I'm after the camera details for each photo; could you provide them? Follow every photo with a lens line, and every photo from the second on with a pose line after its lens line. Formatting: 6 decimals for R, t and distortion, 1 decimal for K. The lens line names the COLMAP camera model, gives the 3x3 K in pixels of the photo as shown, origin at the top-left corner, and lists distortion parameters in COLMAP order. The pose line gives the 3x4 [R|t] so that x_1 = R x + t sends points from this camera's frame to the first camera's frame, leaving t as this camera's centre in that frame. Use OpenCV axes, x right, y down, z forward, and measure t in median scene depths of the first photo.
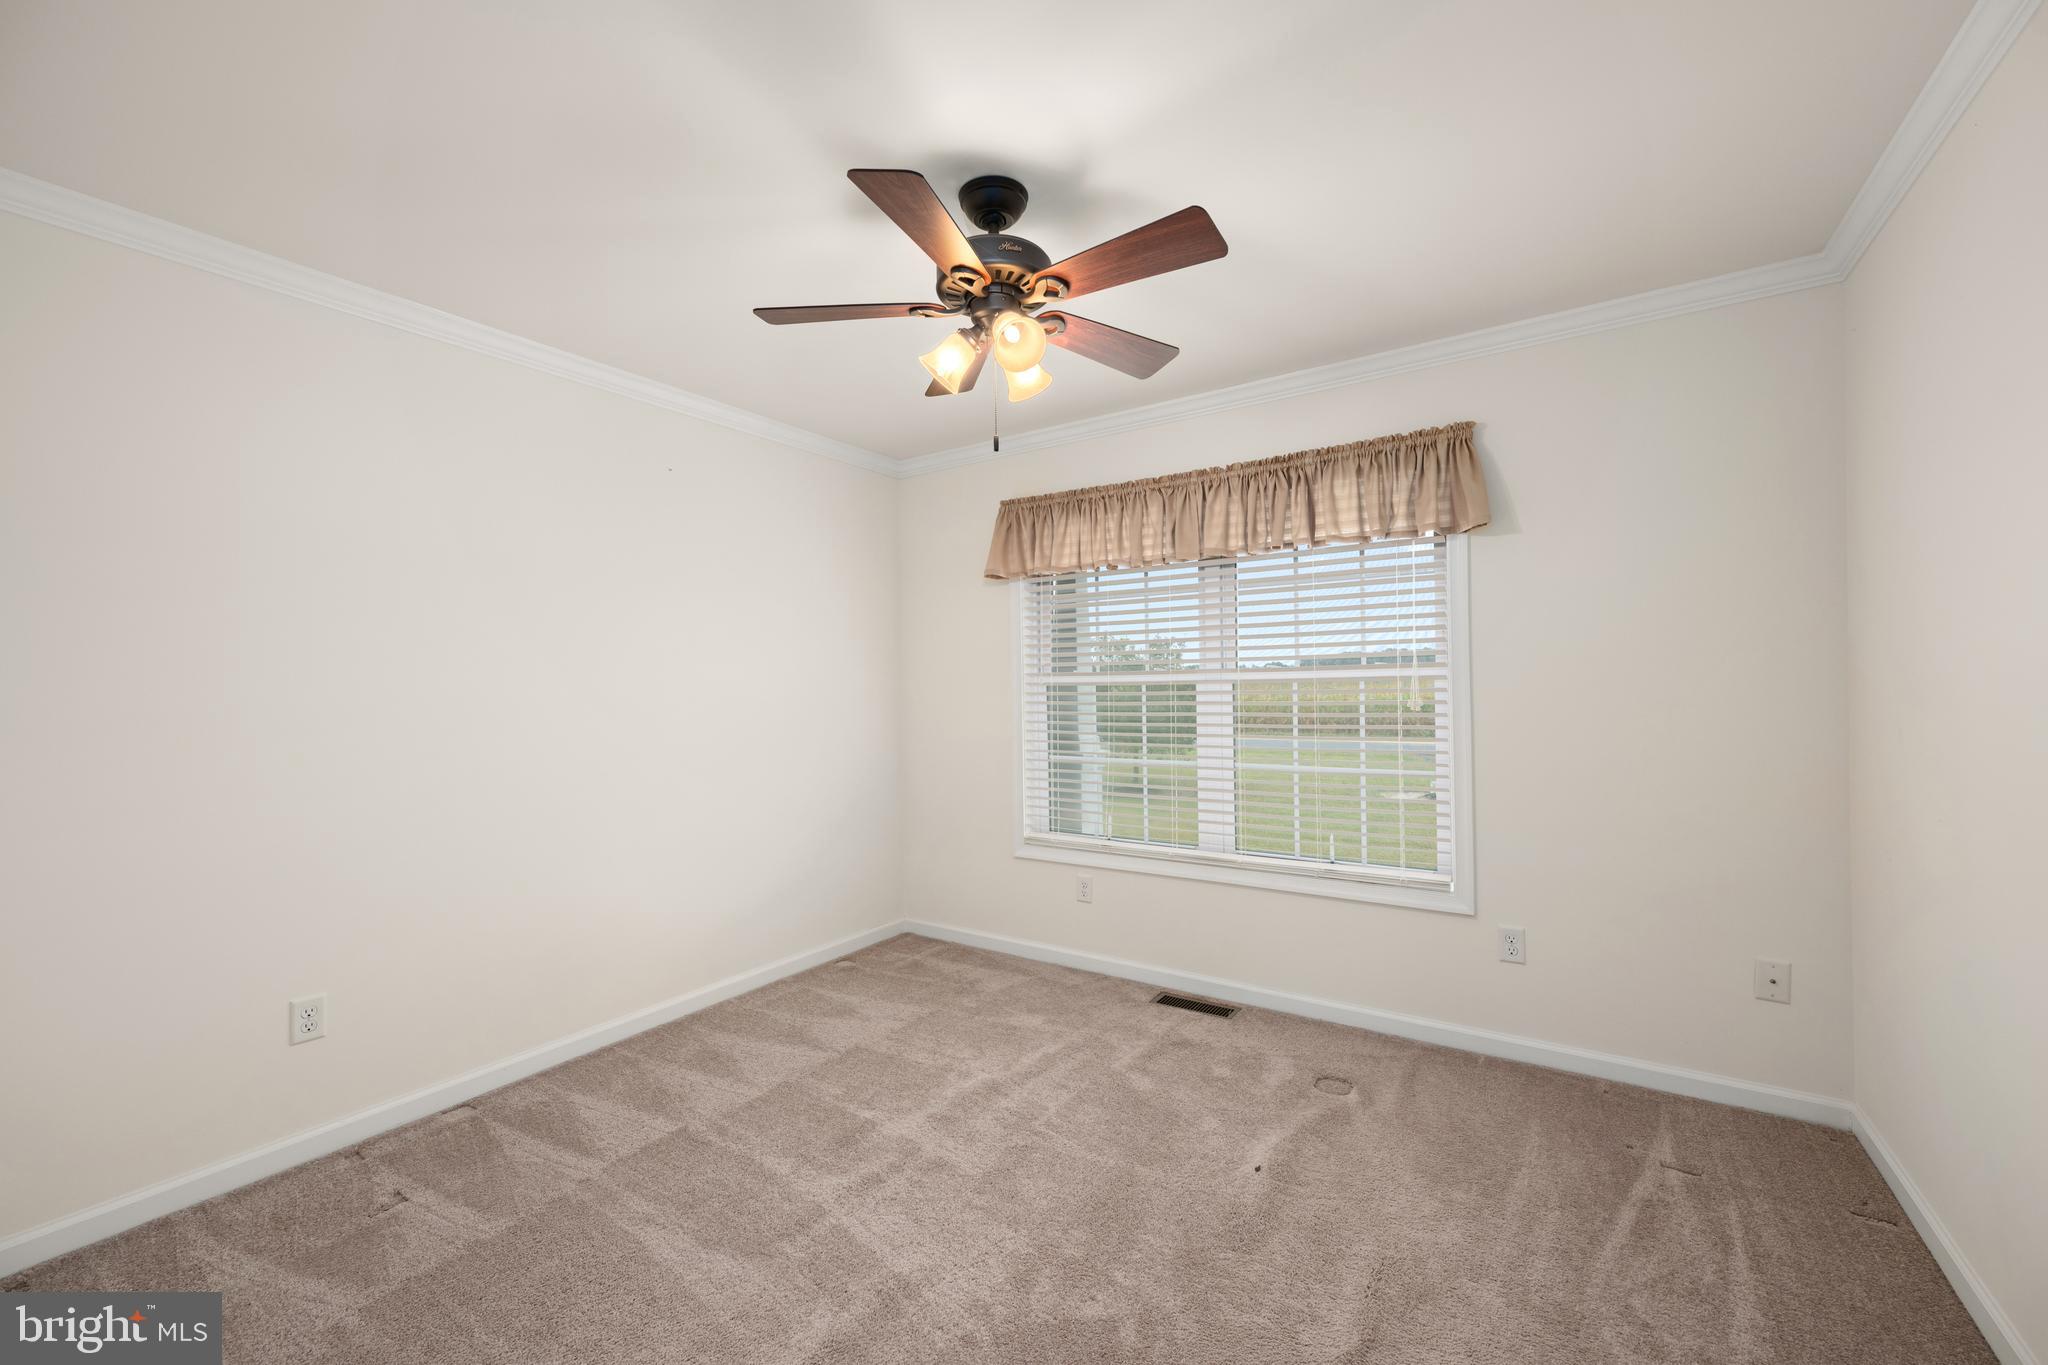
lens RADIAL K [[888.5, 0, 986.5], [0, 888.5, 685.0], [0, 0, 1]] dist [-0.000762, -0.000167]
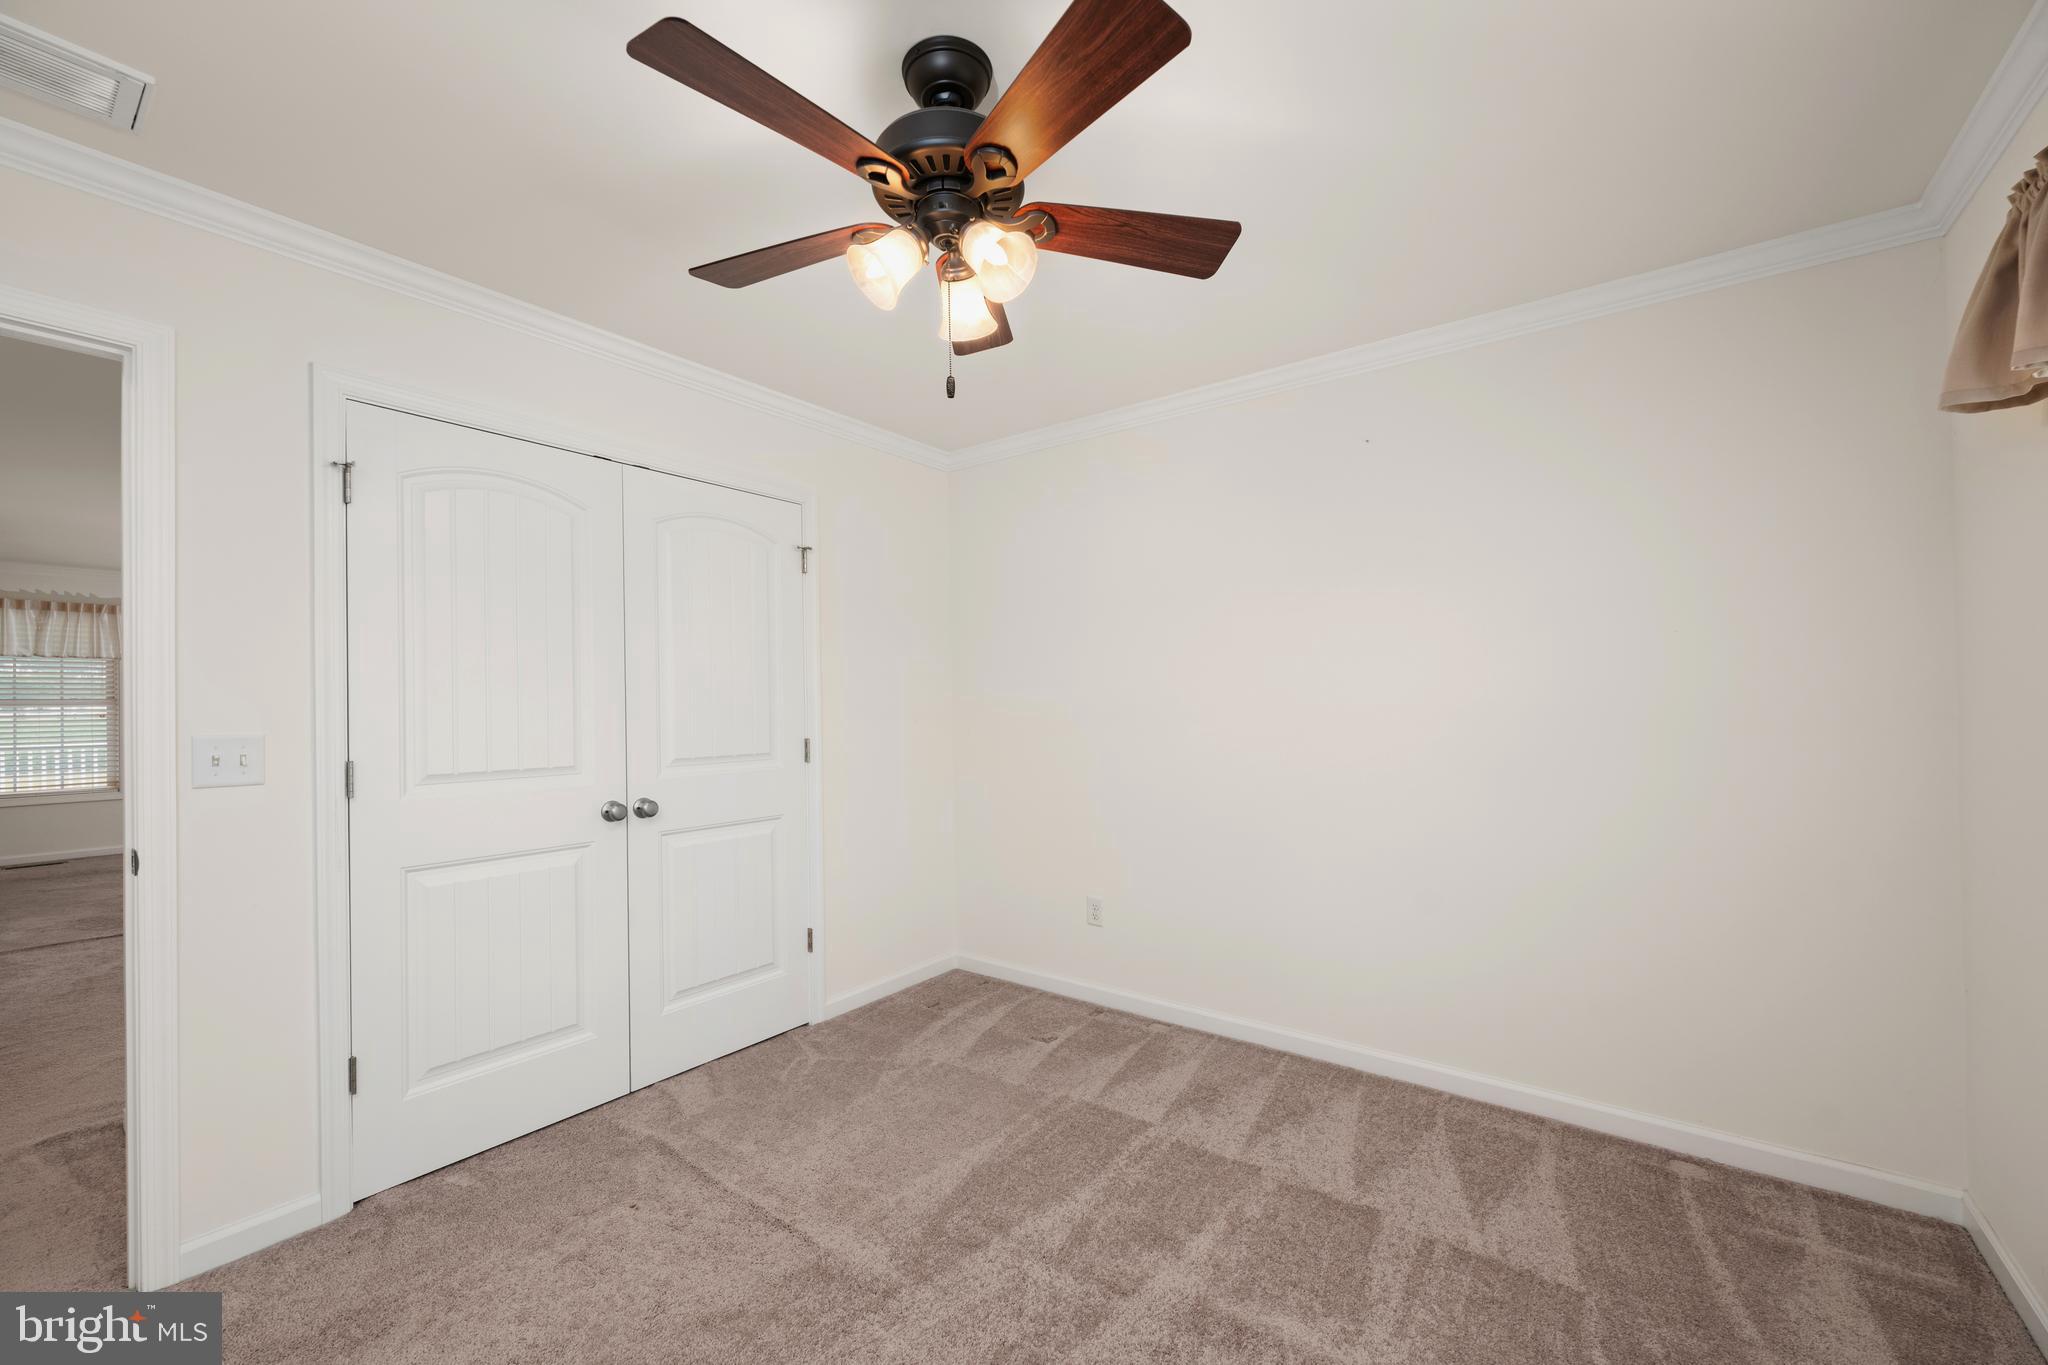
lens RADIAL K [[835.7, 0, 984.7], [0, 835.7, 683.0], [0, 0, 1]] dist [-0.001859, -0.000353]
pose [[-0.095712, 0.008377, -0.995374, 0.613536], [0.019658, 0.999785, 0.006524, -0.019315], [0.995215, -0.018942, -0.095857, 0.888143]]
